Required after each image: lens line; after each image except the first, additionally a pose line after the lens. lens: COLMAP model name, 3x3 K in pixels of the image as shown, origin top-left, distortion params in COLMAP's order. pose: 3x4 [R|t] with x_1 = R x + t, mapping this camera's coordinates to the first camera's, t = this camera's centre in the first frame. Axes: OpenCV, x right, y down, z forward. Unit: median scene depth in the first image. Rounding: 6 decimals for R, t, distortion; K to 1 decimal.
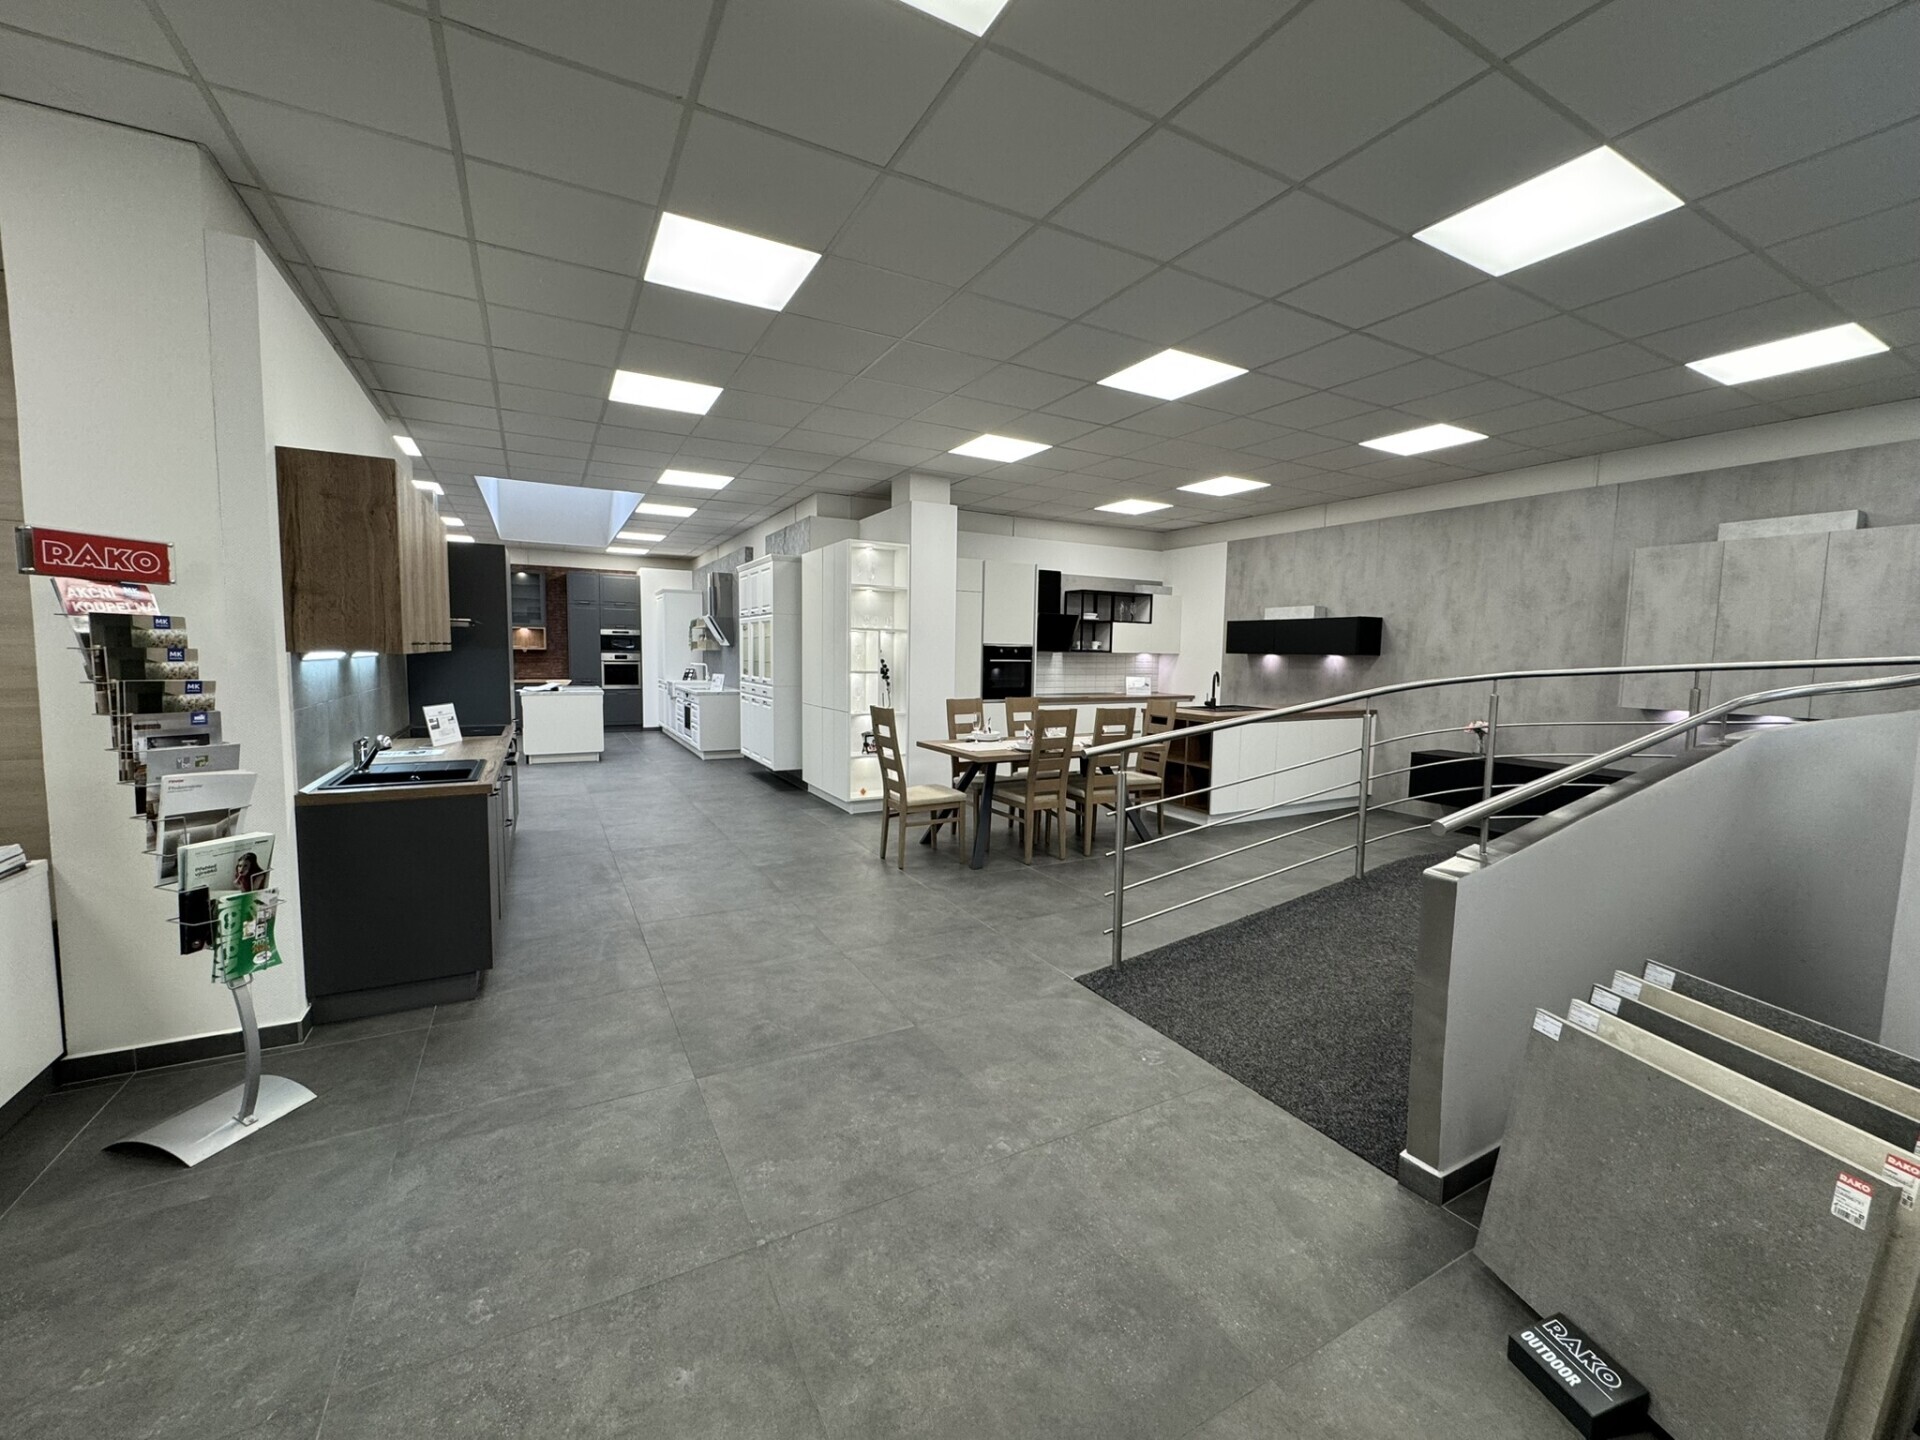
lens RADIAL K [[763.8, 0, 962.6], [0, 763.8, 711.8], [0, 0, 1]] dist [-0.003683, 0.000522]
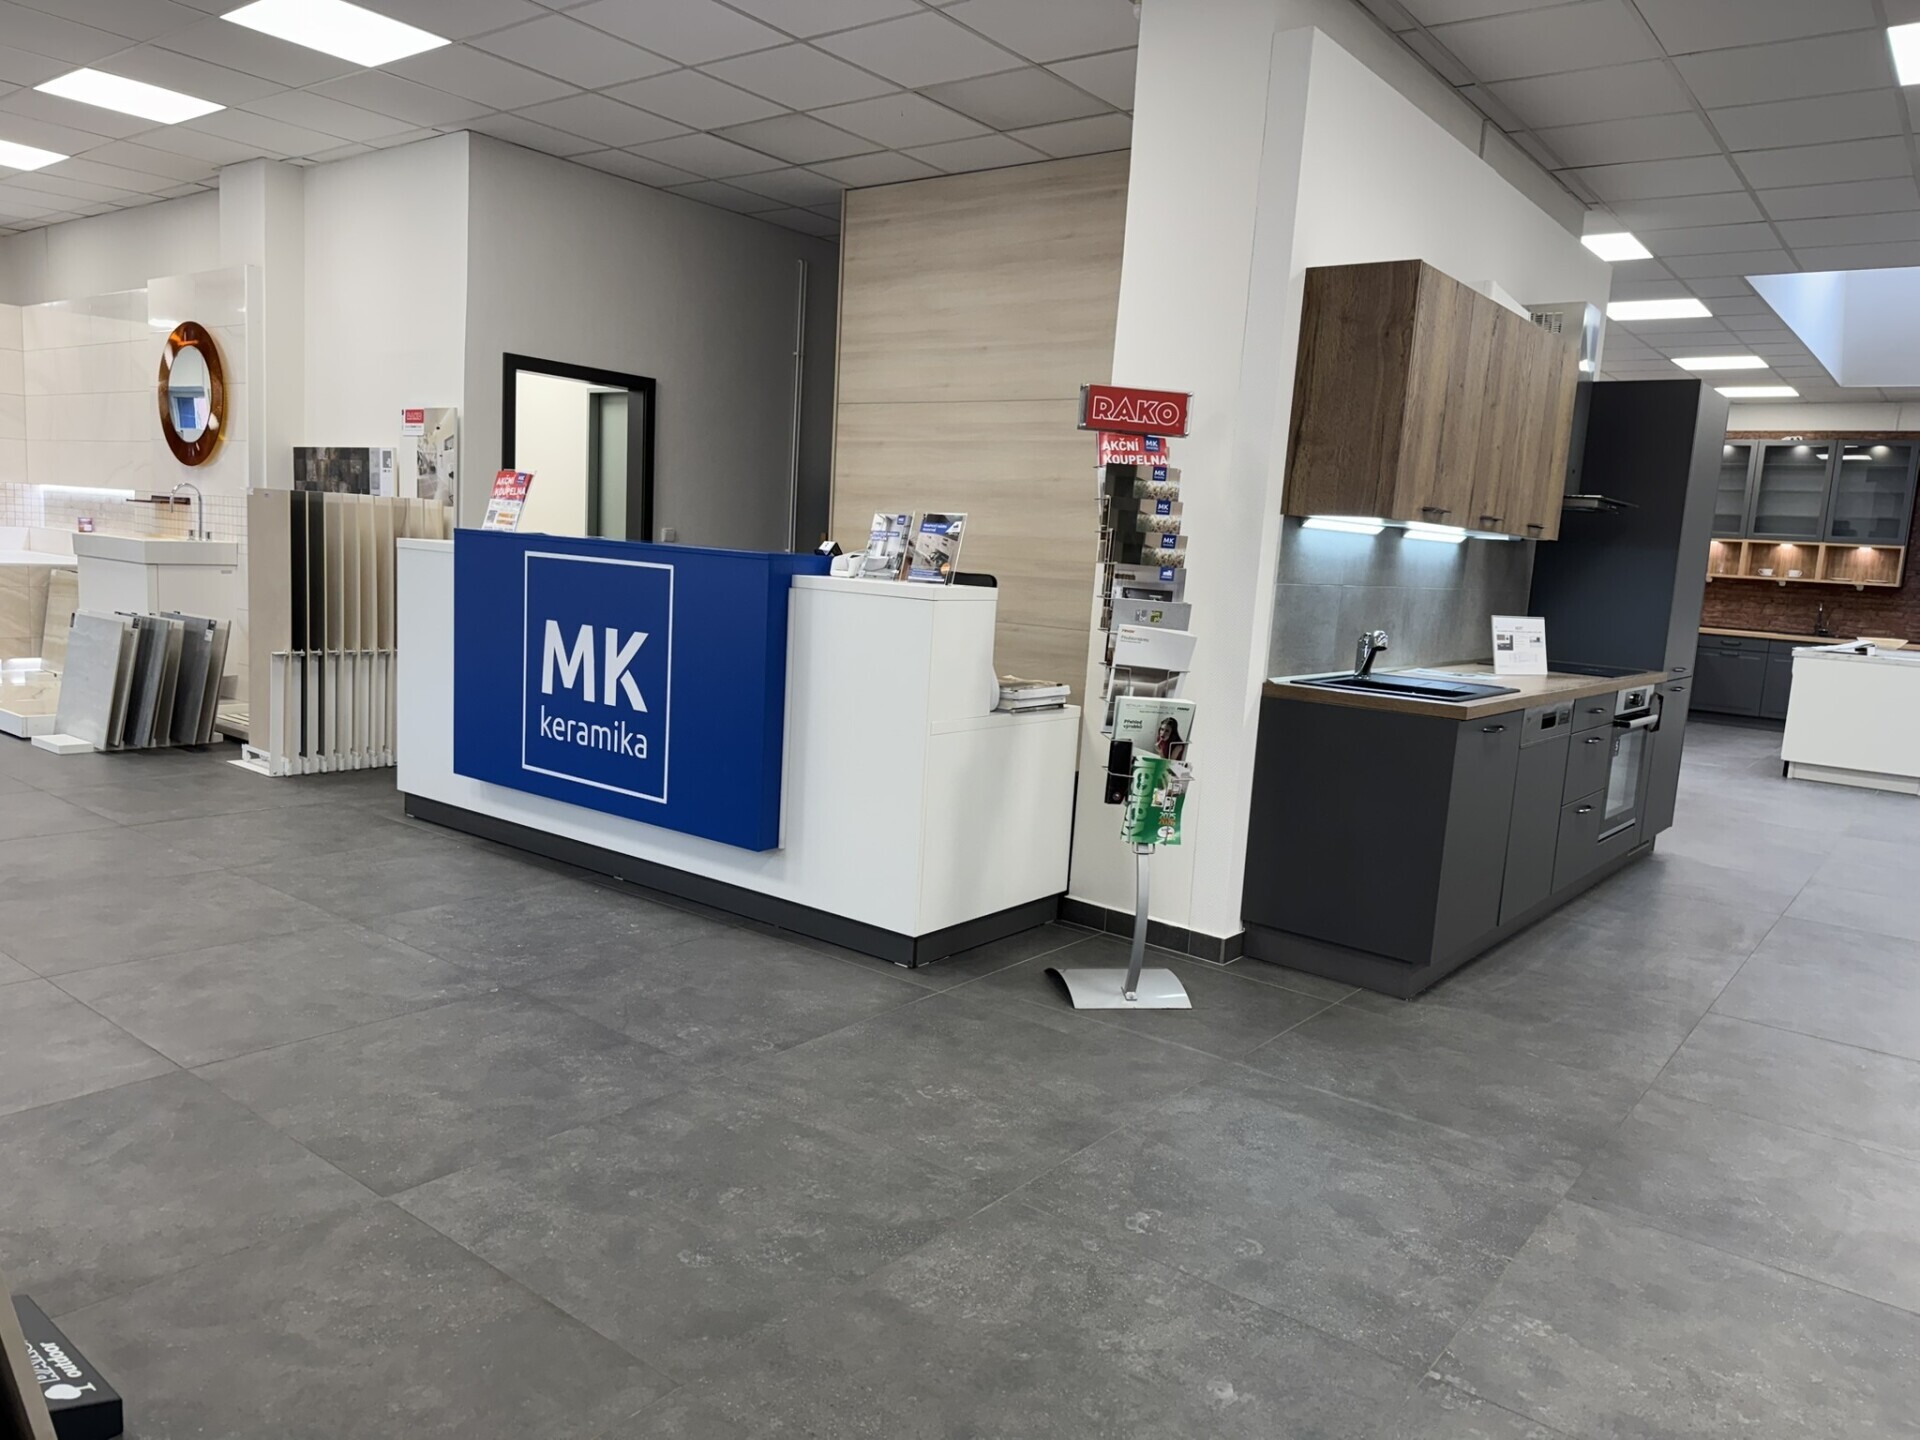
lens RADIAL K [[1344.9, 0, 948.7], [0, 1344.9, 725.4], [0, 0, 1]] dist [0.051799, -0.056920]
pose [[0.379201, 0.127058, -0.916550, 0.468947], [-0.124965, 0.988485, 0.085329, 0.087692], [0.916837, 0.082180, 0.390712, 0.107114]]
